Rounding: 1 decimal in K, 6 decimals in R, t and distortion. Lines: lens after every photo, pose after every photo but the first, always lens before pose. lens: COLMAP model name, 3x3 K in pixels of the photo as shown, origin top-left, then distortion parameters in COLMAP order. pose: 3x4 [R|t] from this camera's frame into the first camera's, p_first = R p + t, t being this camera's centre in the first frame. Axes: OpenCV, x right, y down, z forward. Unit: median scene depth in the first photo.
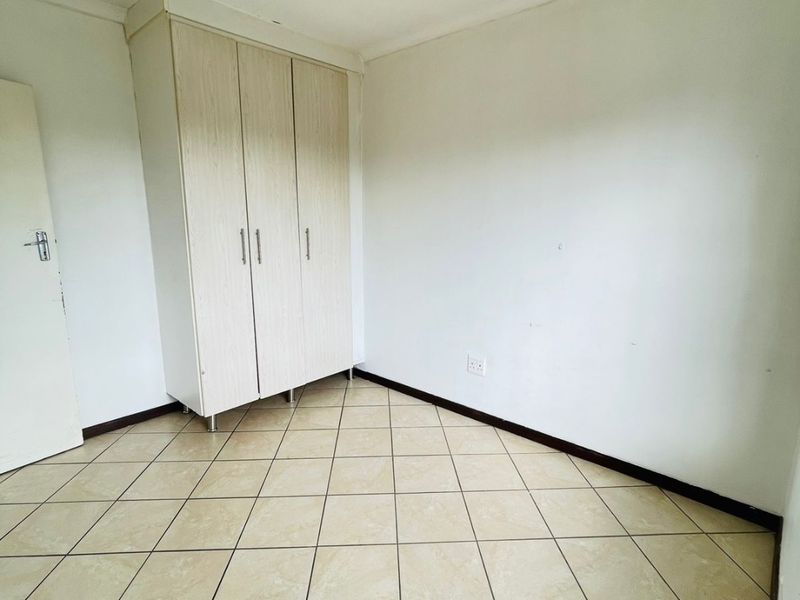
lens RADIAL K [[436.2, 0, 400.0], [0, 436.2, 300.0], [0, 0, 1]] dist [0.000567, -0.001288]
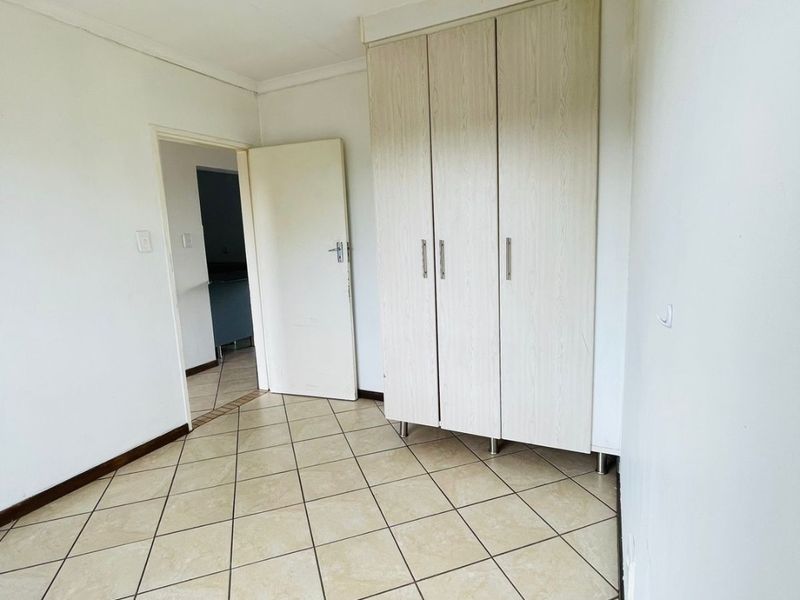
lens RADIAL K [[436.2, 0, 400.0], [0, 436.2, 300.0], [0, 0, 1]] dist [0.000567, -0.001288]
pose [[0.266984, 0.140882, -0.953348, 0.510024], [-0.137019, 0.984756, 0.107151, -0.126297], [0.953910, 0.102019, 0.282218, 0.686179]]
